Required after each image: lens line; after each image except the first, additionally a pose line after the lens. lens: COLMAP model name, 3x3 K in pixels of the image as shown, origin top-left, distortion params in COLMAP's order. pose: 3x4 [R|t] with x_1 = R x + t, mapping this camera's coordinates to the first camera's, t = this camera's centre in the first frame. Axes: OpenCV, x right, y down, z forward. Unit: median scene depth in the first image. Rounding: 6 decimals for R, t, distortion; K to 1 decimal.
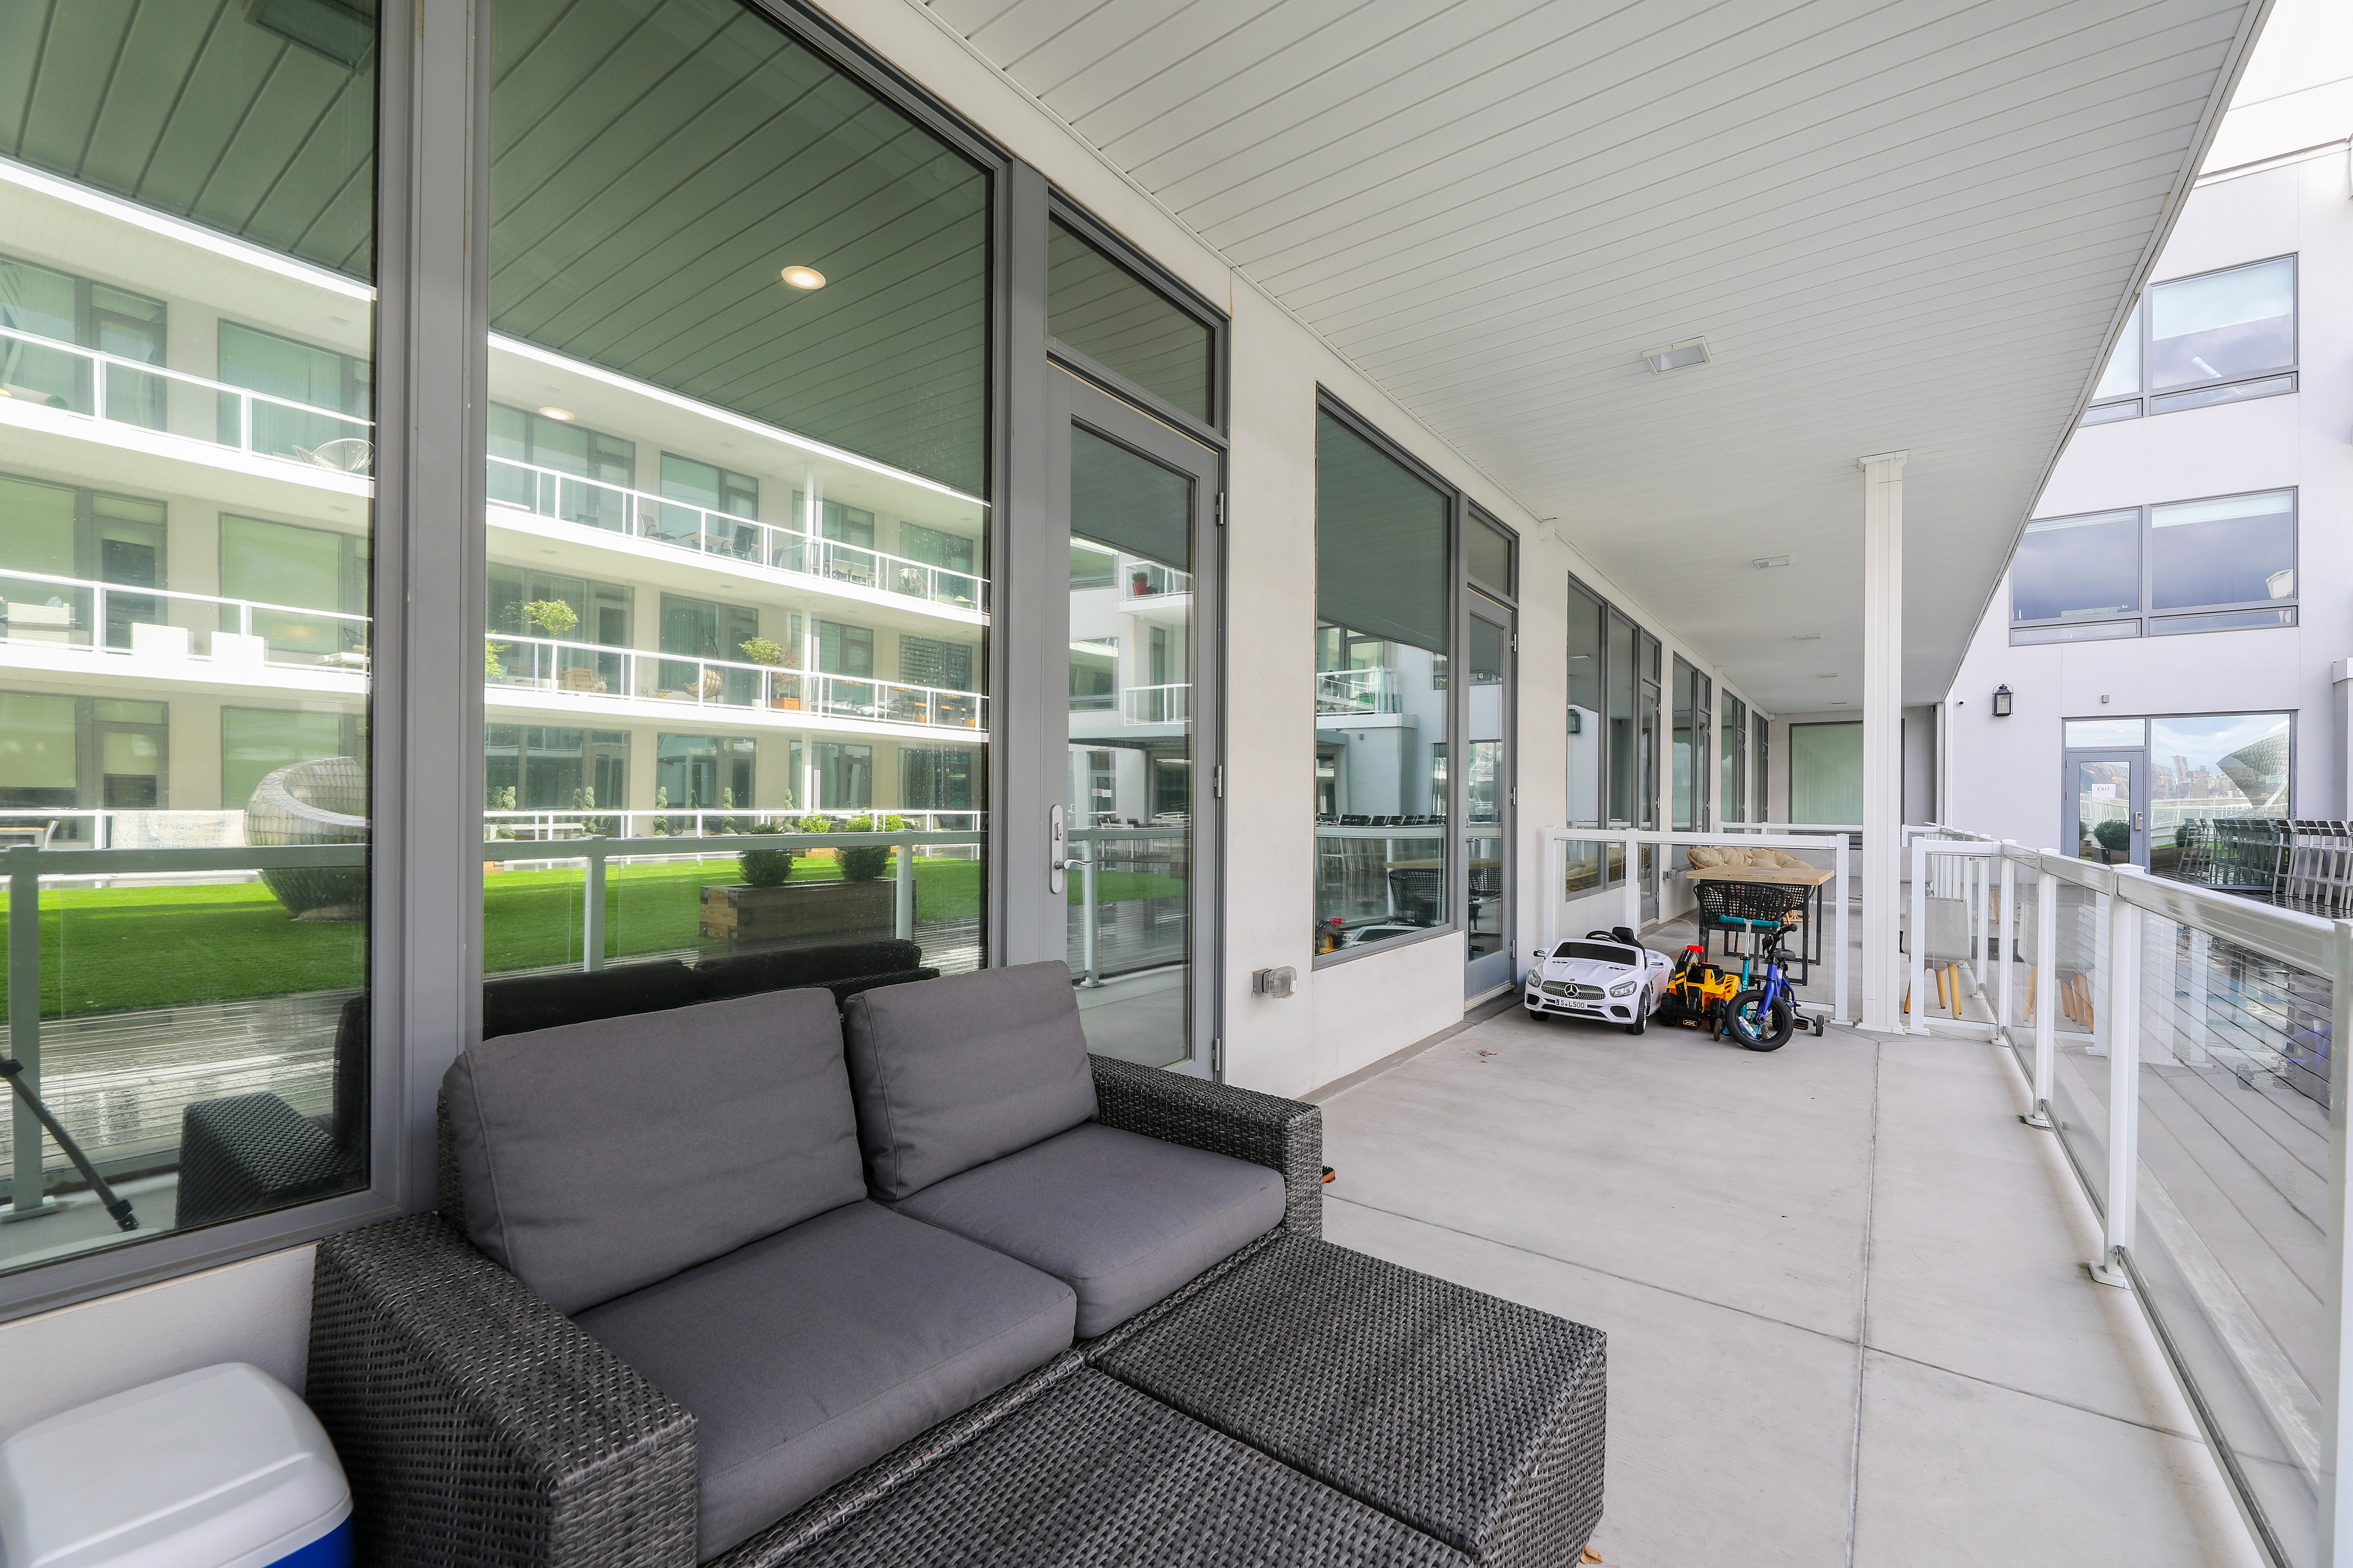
lens RADIAL K [[989.7, 0, 1147.9], [0, 989.7, 786.8], [0, 0, 1]] dist [-0.016508, 0.006219]
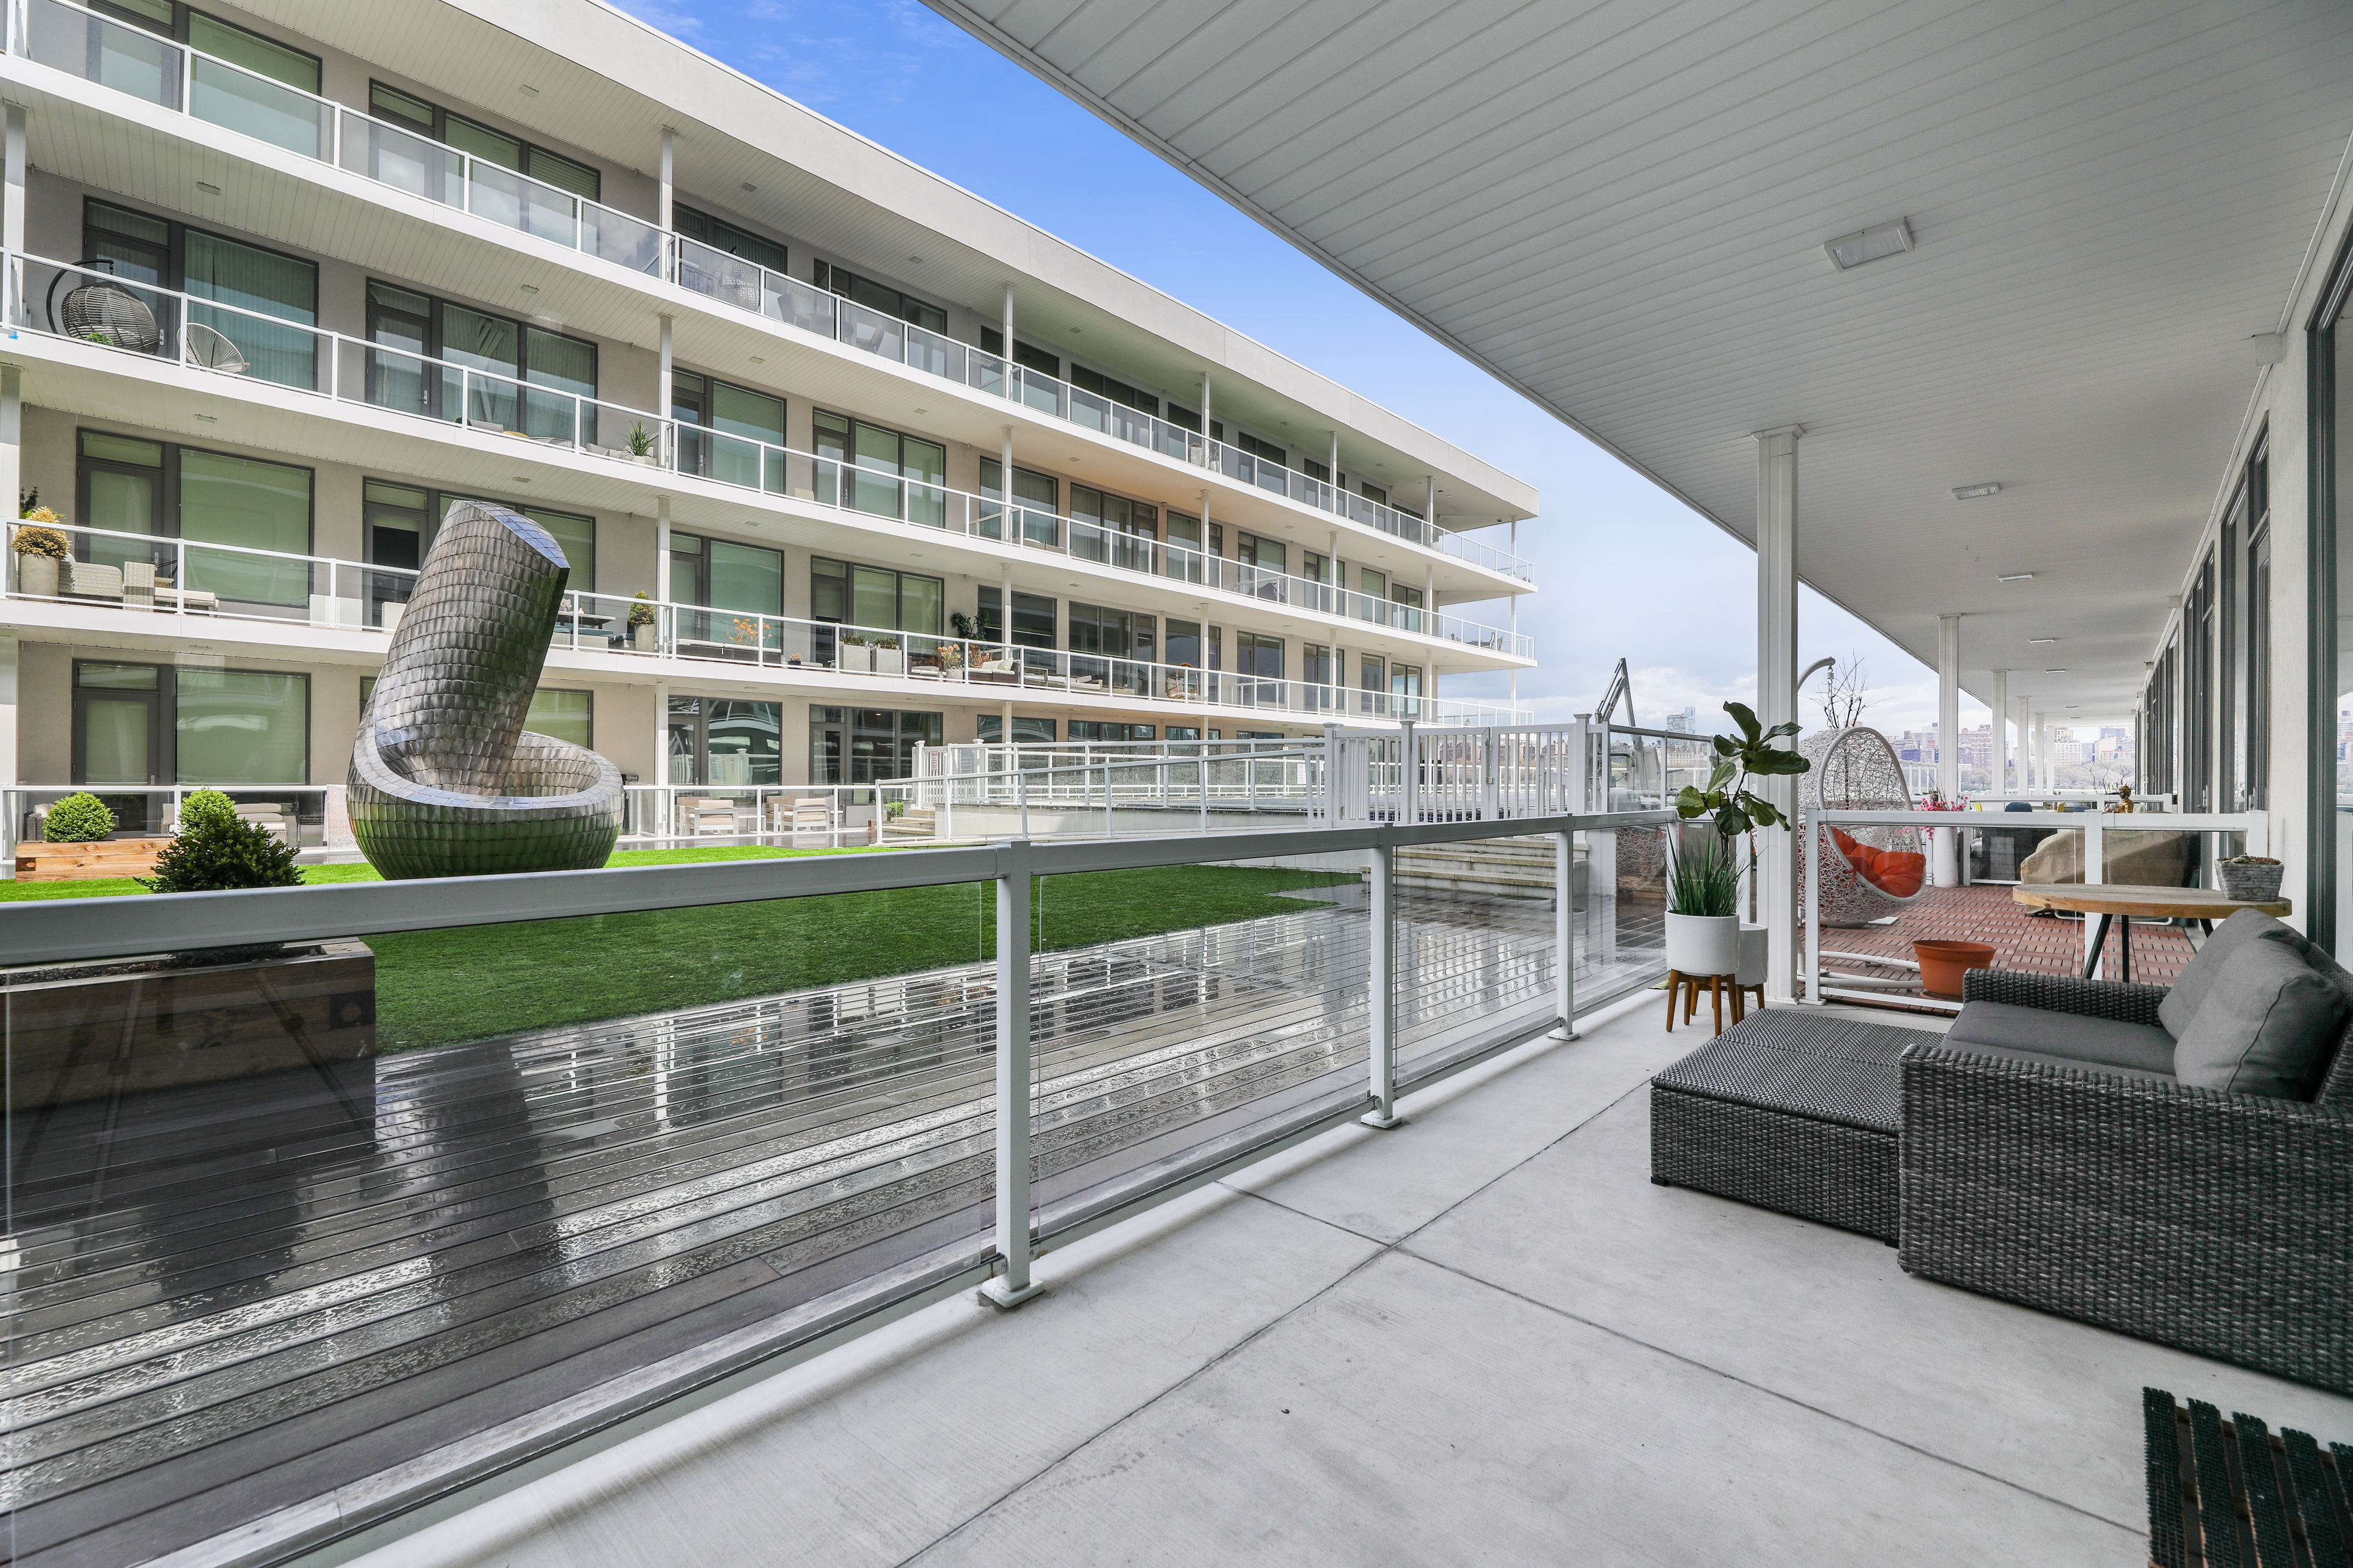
lens RADIAL K [[951.1, 0, 1179.1], [0, 951.1, 777.4], [0, 0, 1]] dist [-0.000490, 0.000017]
pose [[-0.993009, -0.015784, 0.116978, 0.541226], [-0.018209, 0.999640, -0.019691, 0.030228], [-0.116626, -0.021684, -0.992939, 1.360291]]
